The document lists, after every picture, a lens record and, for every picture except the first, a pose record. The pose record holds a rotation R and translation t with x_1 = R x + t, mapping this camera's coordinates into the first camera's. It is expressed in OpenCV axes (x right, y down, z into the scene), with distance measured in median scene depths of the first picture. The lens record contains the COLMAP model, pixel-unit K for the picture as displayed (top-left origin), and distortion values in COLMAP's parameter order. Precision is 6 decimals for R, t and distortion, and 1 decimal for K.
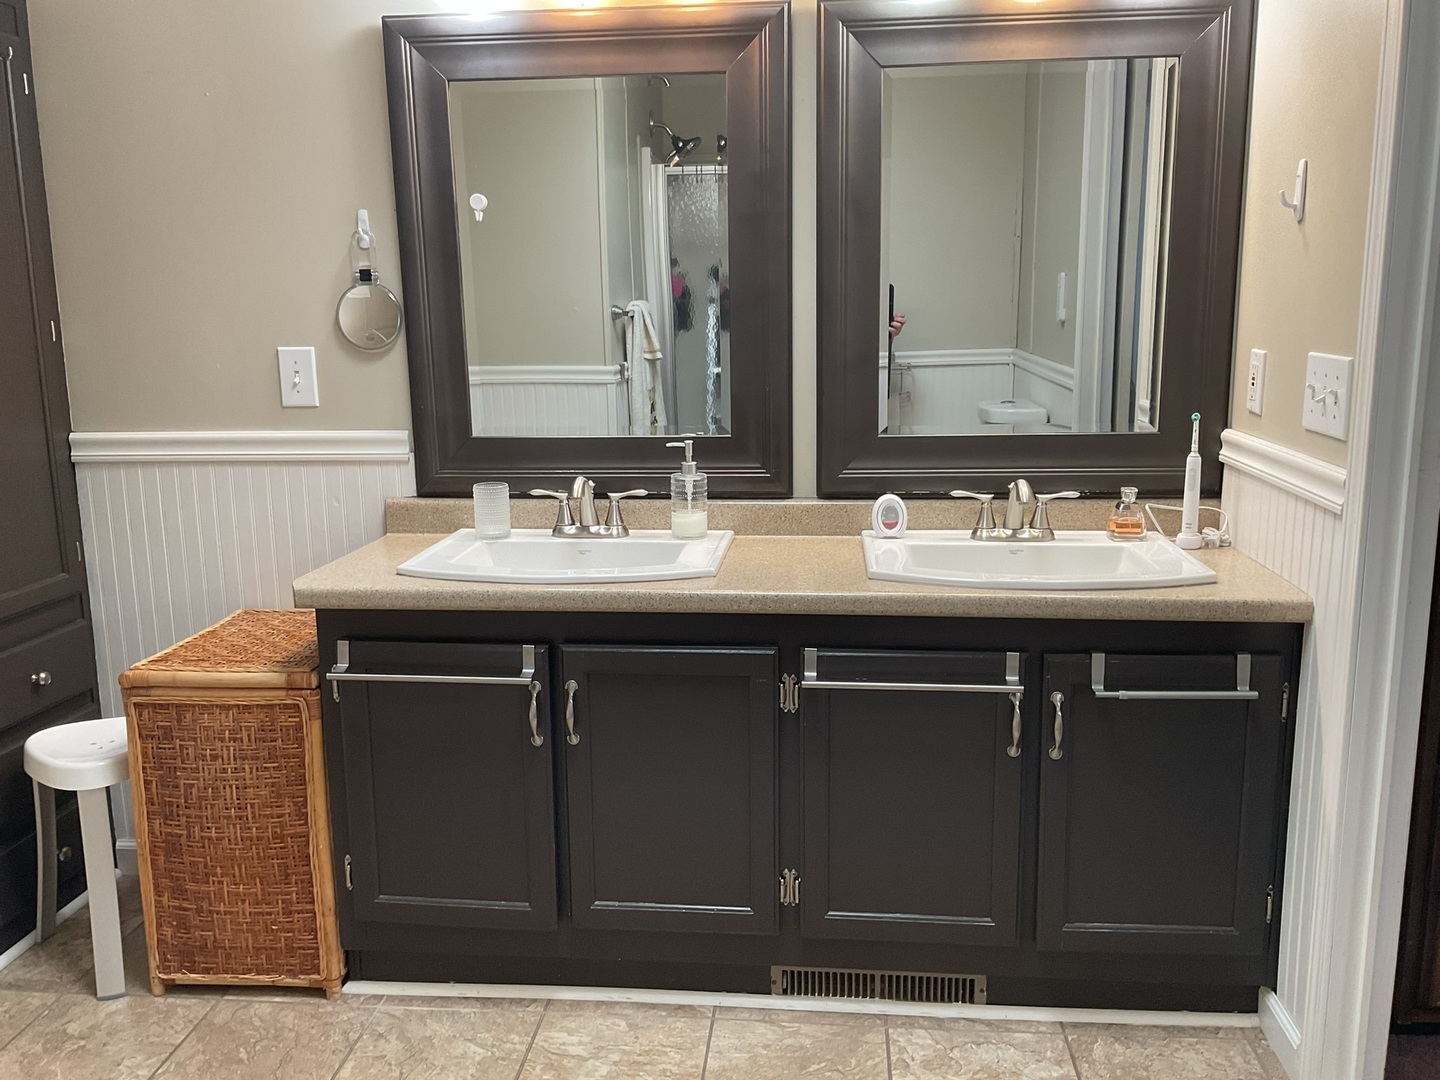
lens RADIAL K [[1188.7, 0, 720.0], [0, 1188.7, 540.0], [0, 0, 1]] dist [0.126258, -0.256682]
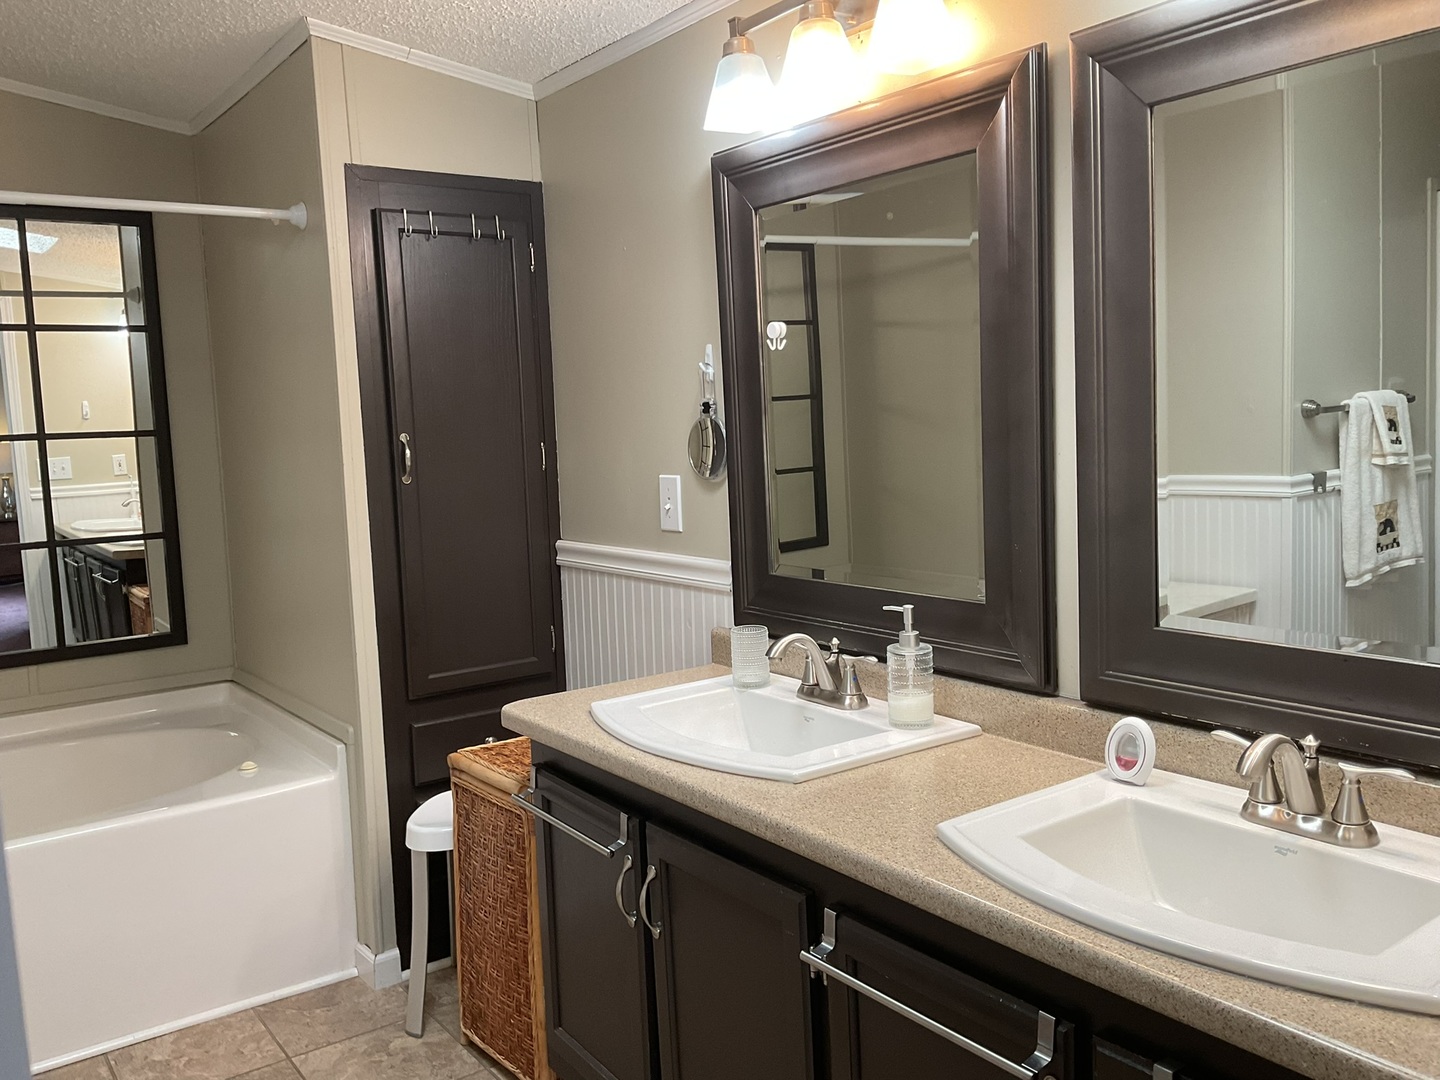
lens RADIAL K [[1188.7, 0, 720.0], [0, 1188.7, 540.0], [0, 0, 1]] dist [0.126258, -0.256682]
pose [[0.666220, 0.067654, -0.742680, 0.468184], [-0.109001, 0.994015, -0.007230, -0.103927], [0.737747, 0.085769, 0.669607, 0.348094]]
